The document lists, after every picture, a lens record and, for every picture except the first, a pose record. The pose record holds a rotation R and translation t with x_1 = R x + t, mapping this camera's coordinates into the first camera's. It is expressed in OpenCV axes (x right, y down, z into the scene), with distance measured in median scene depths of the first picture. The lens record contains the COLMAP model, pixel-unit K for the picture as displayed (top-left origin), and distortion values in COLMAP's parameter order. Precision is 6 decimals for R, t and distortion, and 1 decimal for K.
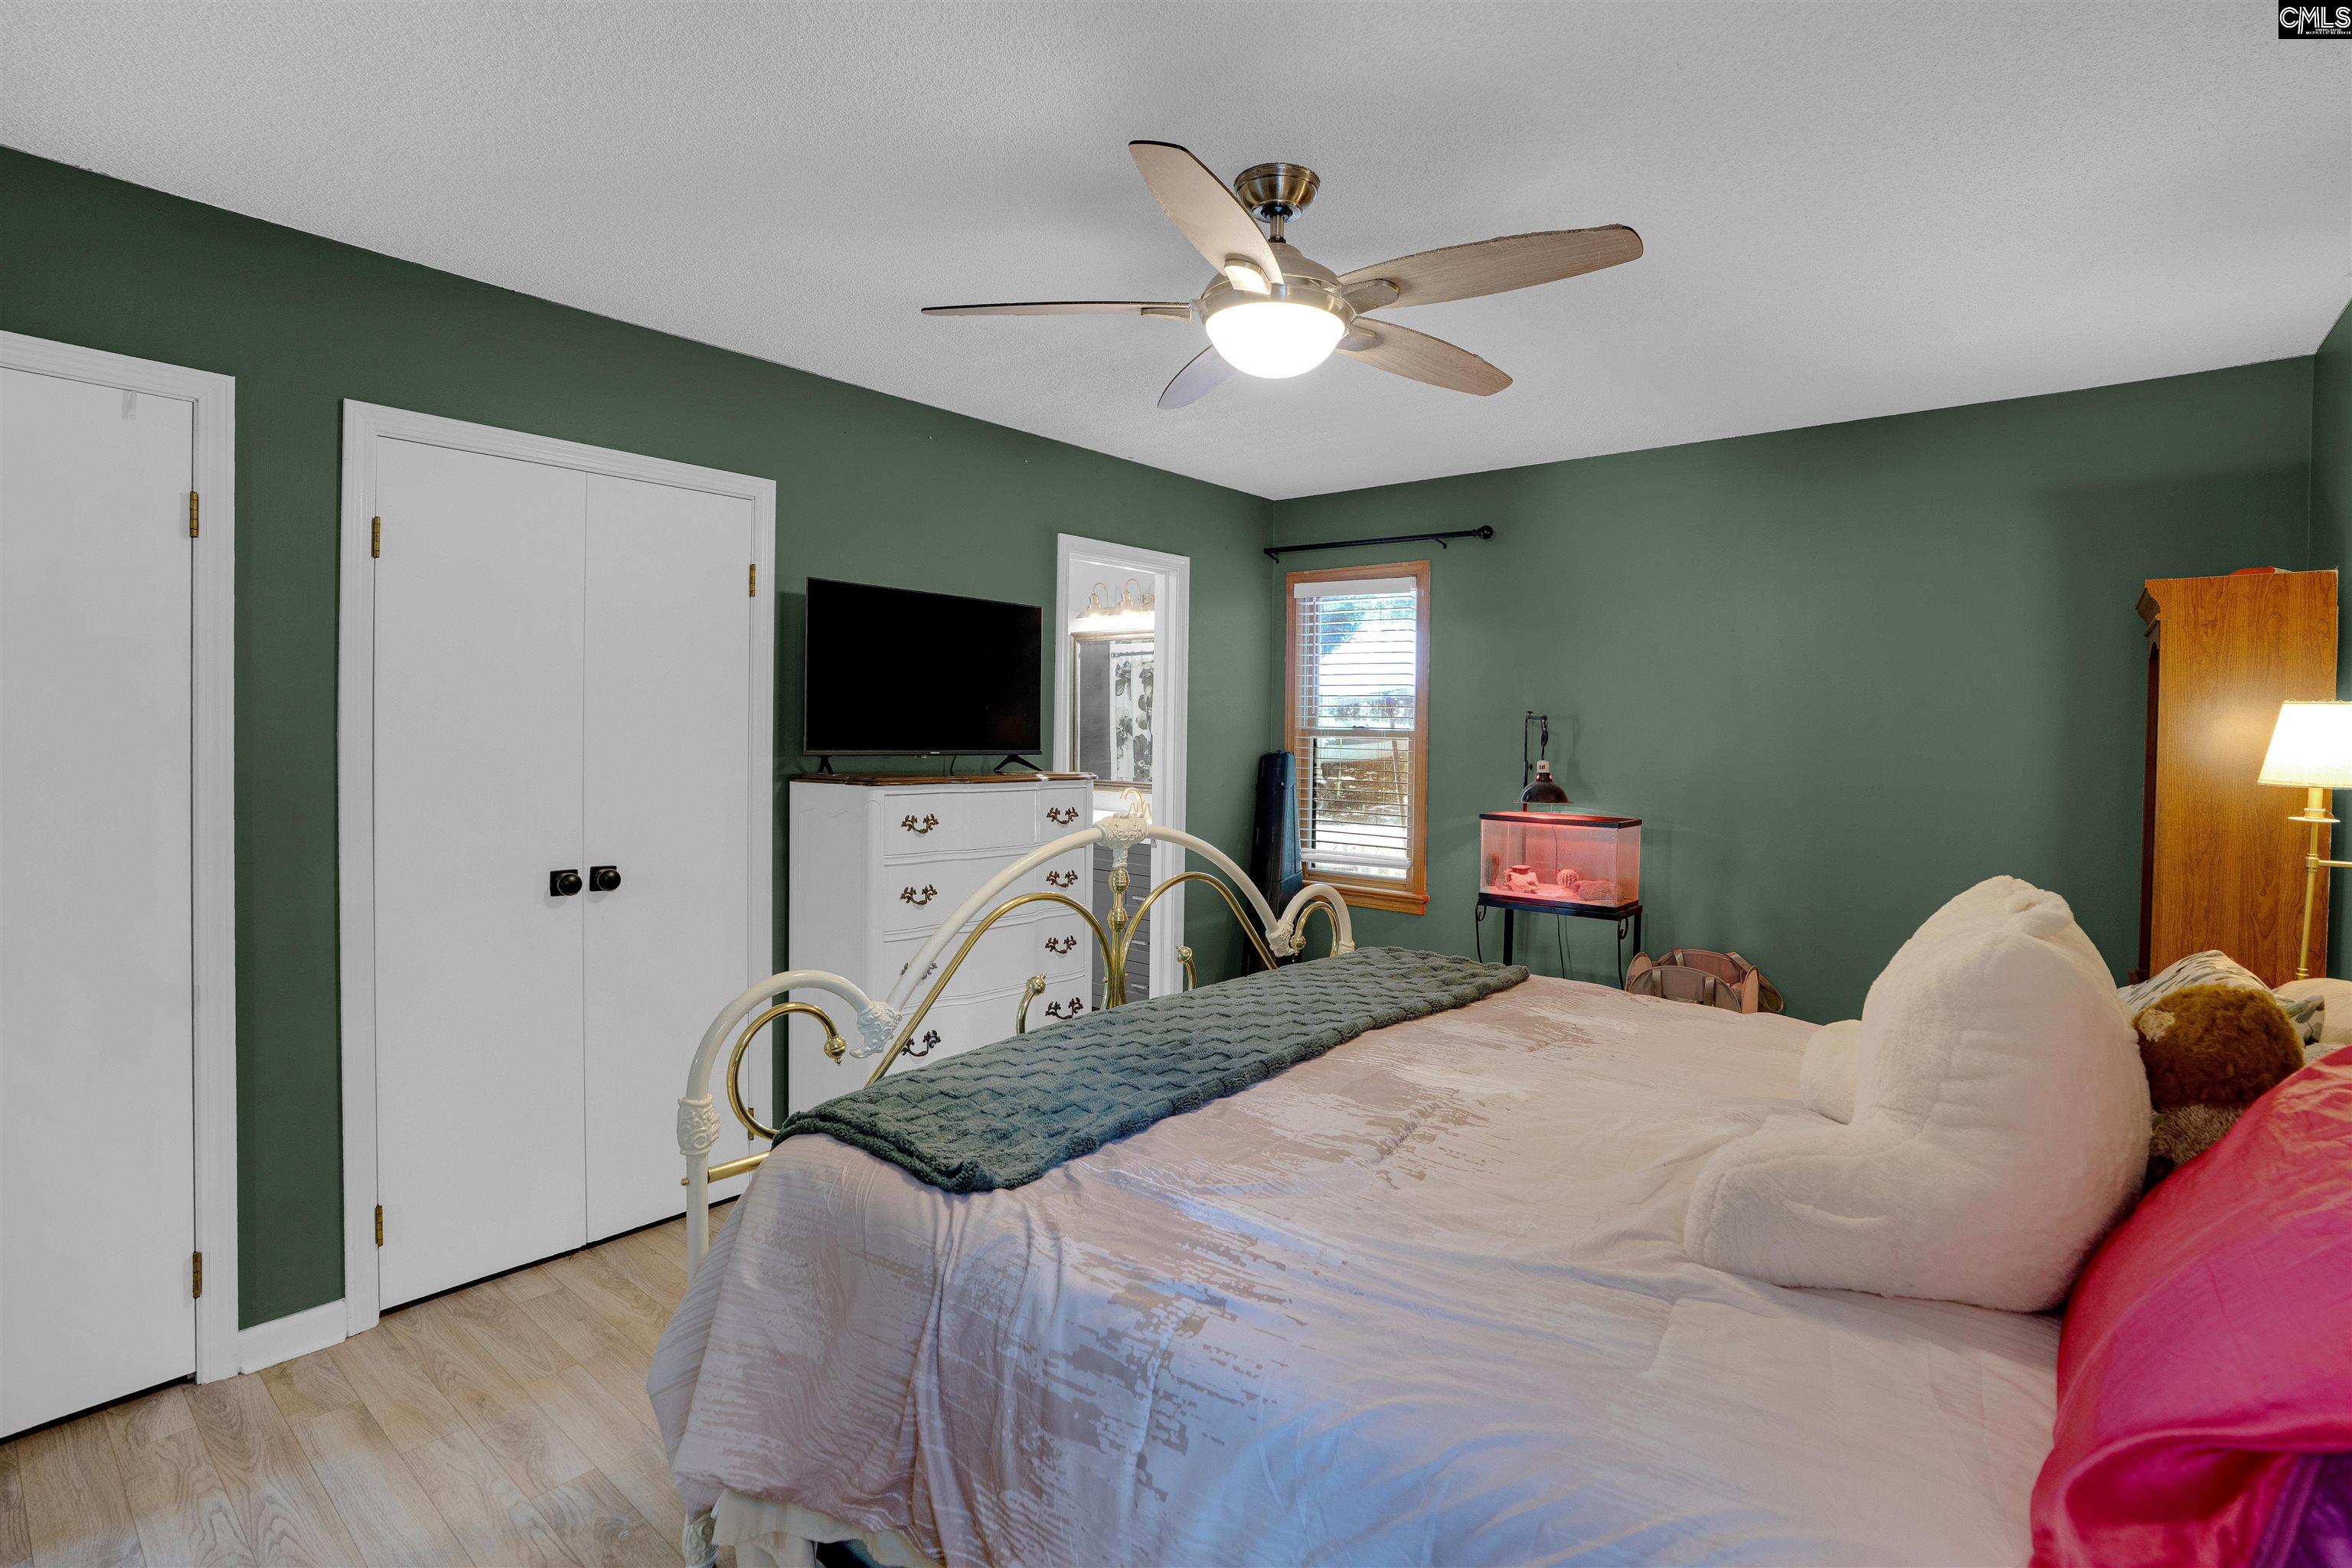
lens RADIAL K [[1113.1, 0, 1150.7], [0, 1113.1, 760.2], [0, 0, 1]] dist [-0.037058, 0.000101]
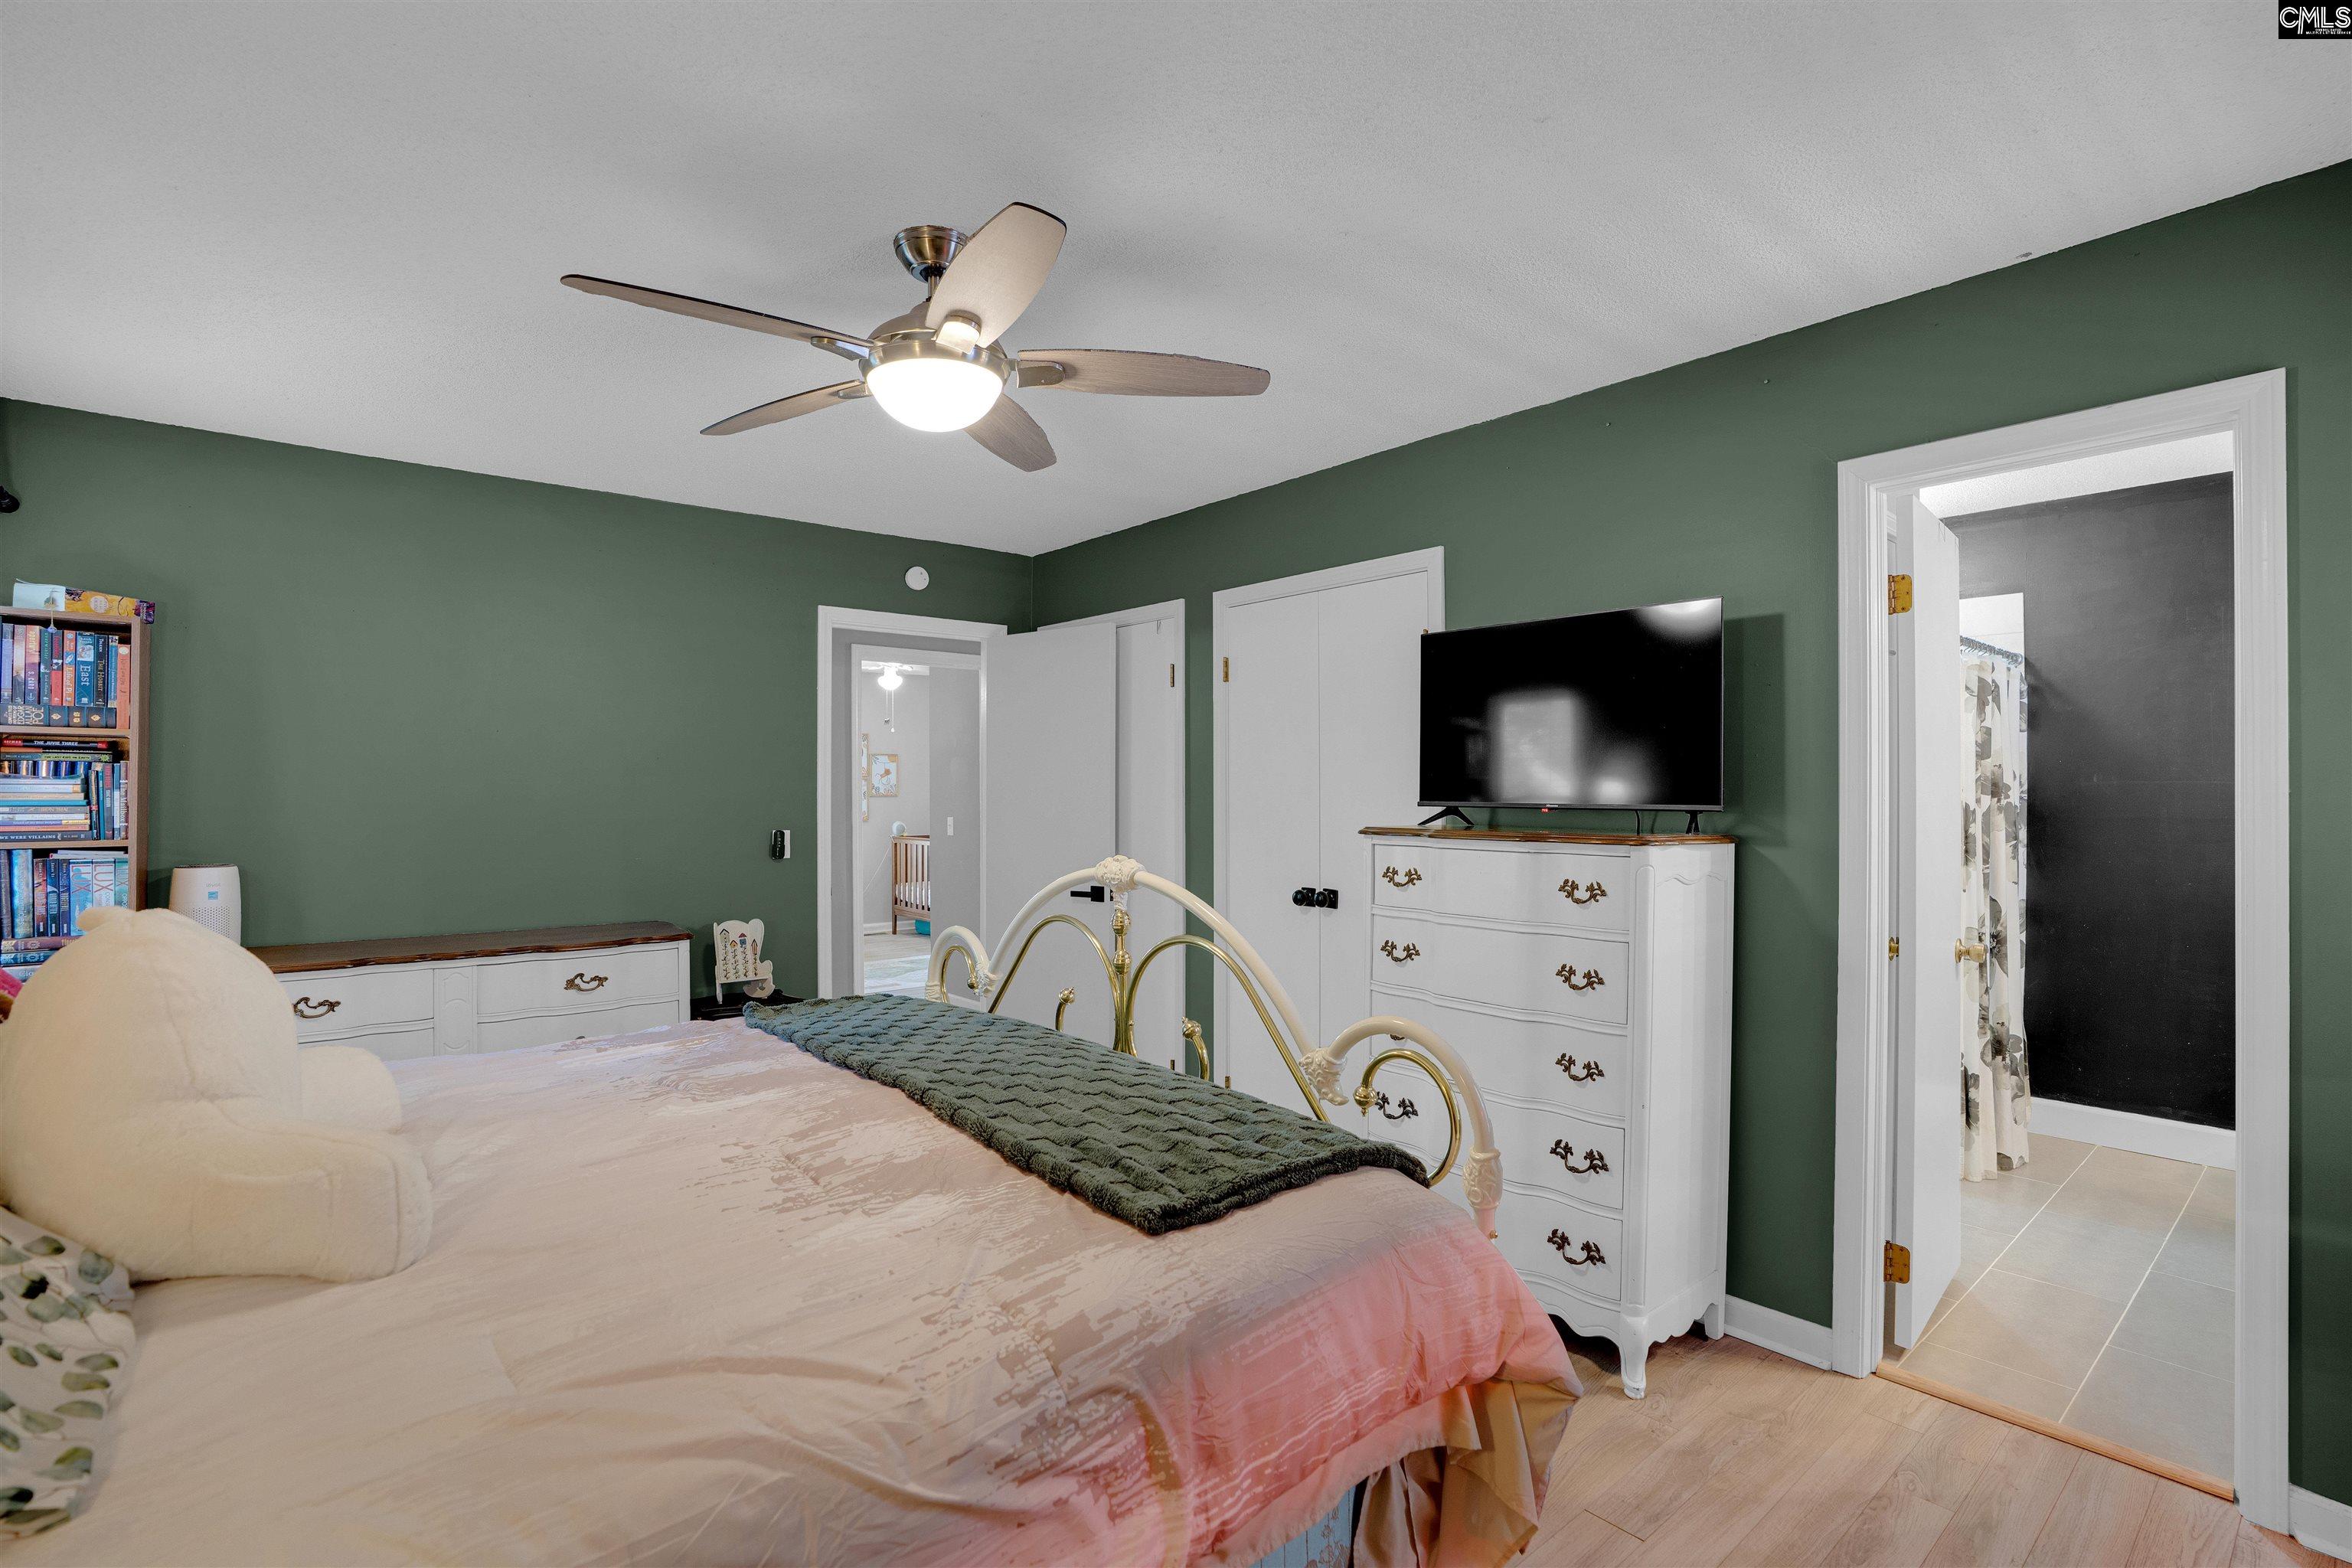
lens RADIAL K [[1096.3, 0, 1216.1], [0, 1096.3, 779.6], [0, 0, 1]] dist [-0.057142, 0.014640]
pose [[-0.132884, -0.023107, -0.990862, 0.875768], [-0.032031, 0.999306, -0.019008, -0.003460], [0.990614, 0.029213, -0.133532, 1.135824]]
